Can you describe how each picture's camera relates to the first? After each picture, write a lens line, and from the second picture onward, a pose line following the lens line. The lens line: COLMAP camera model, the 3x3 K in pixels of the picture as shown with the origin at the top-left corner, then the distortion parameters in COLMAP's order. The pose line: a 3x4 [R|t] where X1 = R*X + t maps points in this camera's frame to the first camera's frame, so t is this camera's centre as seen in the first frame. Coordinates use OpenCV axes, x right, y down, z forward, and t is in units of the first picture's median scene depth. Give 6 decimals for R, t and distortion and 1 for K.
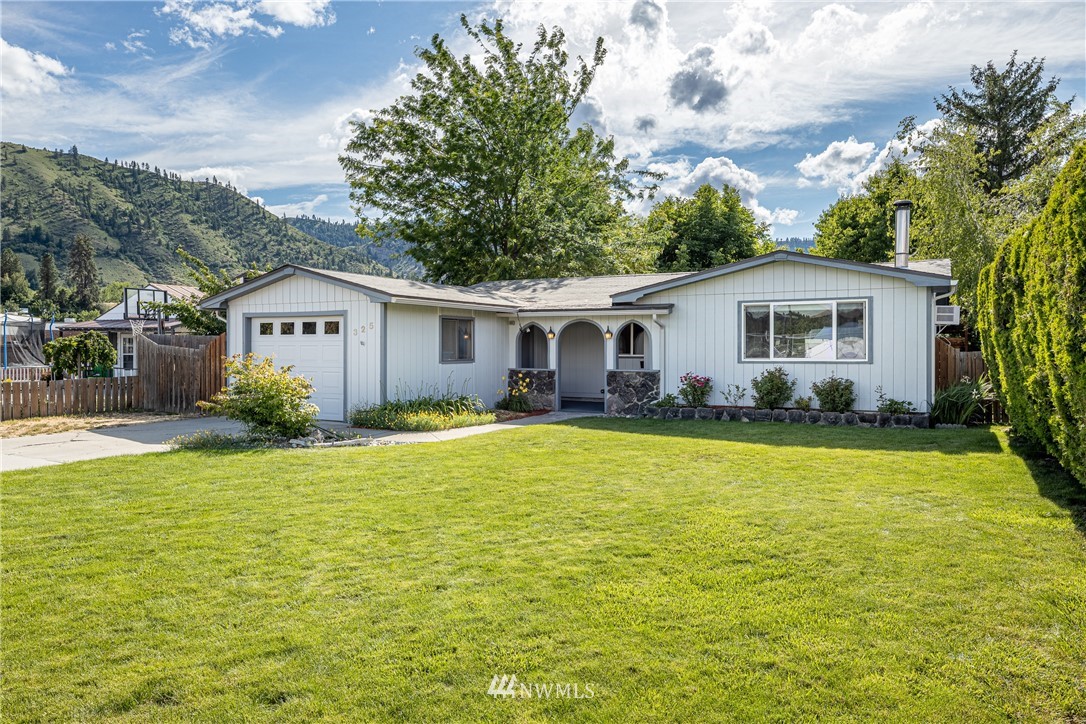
lens RADIAL K [[748.4, 0, 513.1], [0, 748.4, 348.7], [0, 0, 1]] dist [-0.006334, 0.012690]
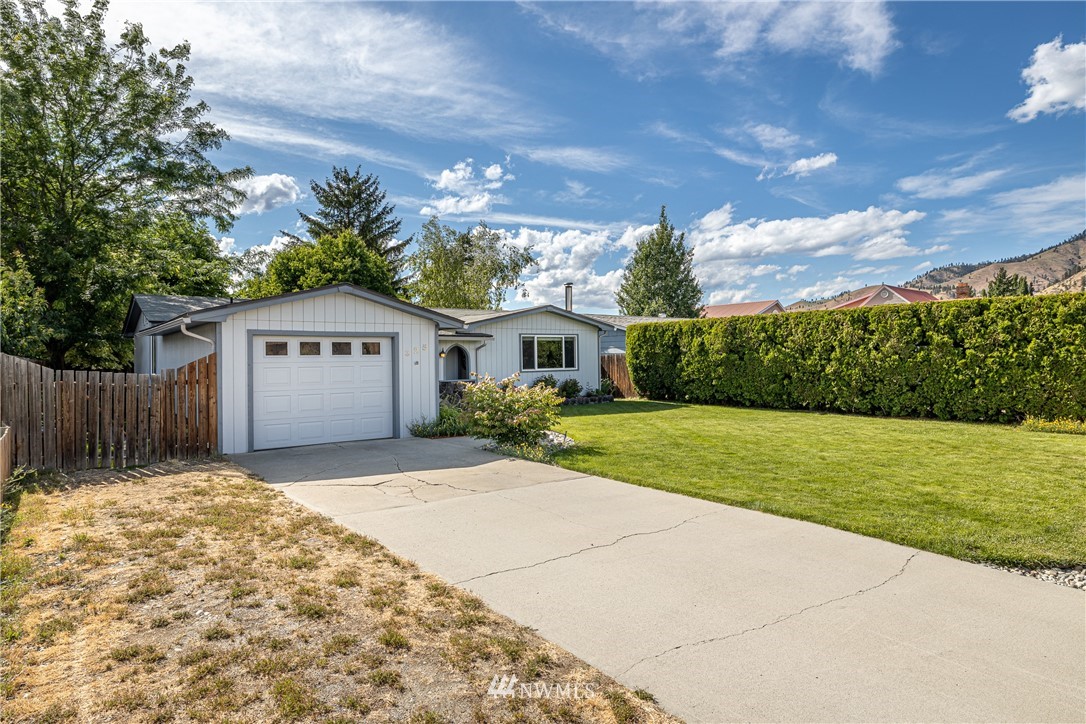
lens RADIAL K [[643.4, 0, 539.8], [0, 643.4, 393.9], [0, 0, 1]] dist [-0.004009, 0.000040]
pose [[0.382299, -0.056863, 0.922288, -0.898272], [0.013002, 0.998337, 0.056162, -0.011464], [-0.923947, -0.009479, 0.382402, 0.420647]]
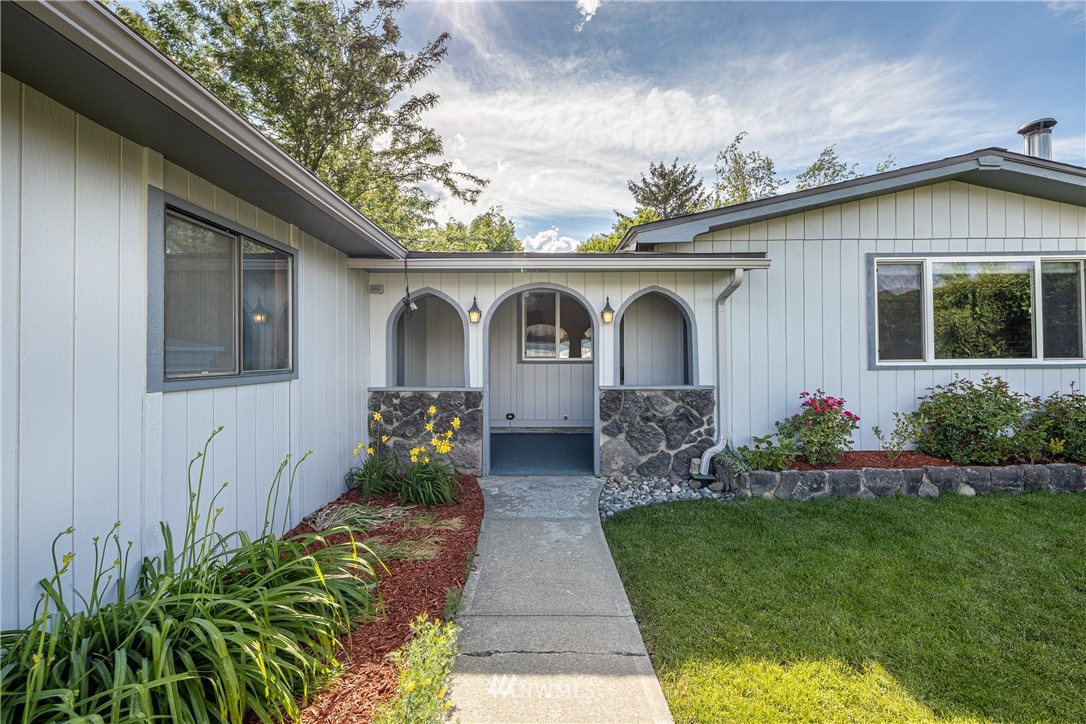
lens RADIAL K [[458.8, 0, 538.0], [0, 458.8, 352.5], [0, 0, 1]] dist [-0.003097, 0.000319]
pose [[0.870296, 0.001838, 0.492526, -0.061065], [0.003921, 0.999936, -0.010659, 0.009169], [-0.492514, 0.011208, 0.870232, 0.795296]]
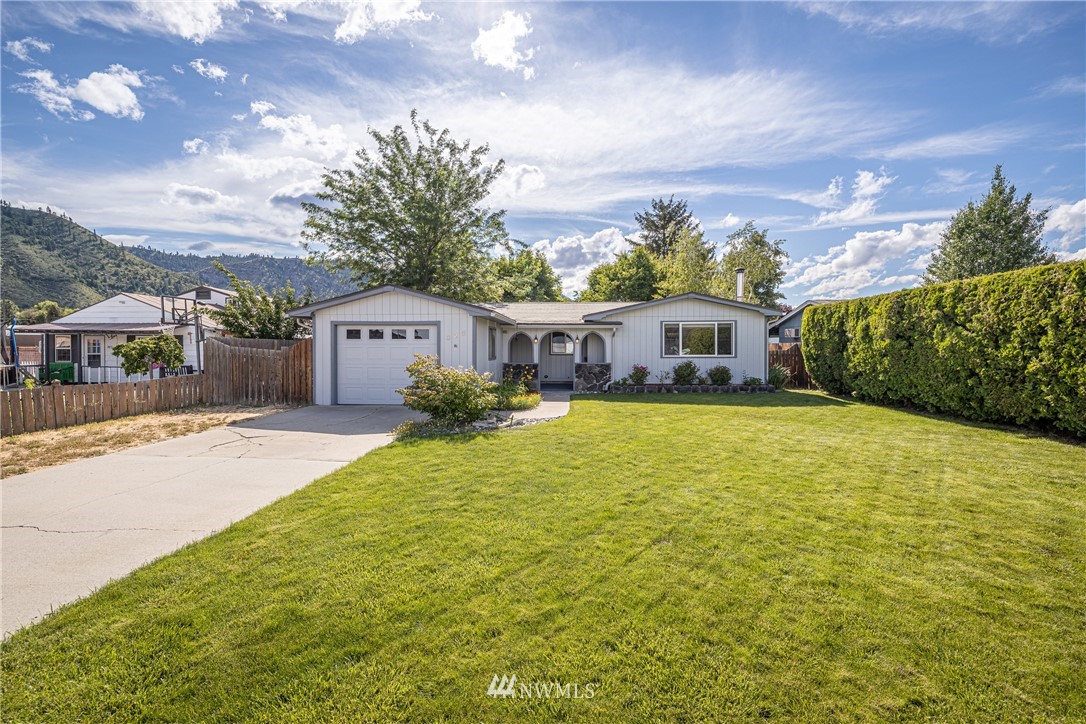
lens RADIAL K [[458.8, 0, 528.0], [0, 458.8, 346.2], [0, 0, 1]] dist [-0.003097, 0.000319]
pose [[0.910106, 0.001137, 0.414374, -0.377102], [0.000515, 0.999992, -0.003874, -0.003229], [-0.414375, 0.003739, 0.910098, 0.180384]]
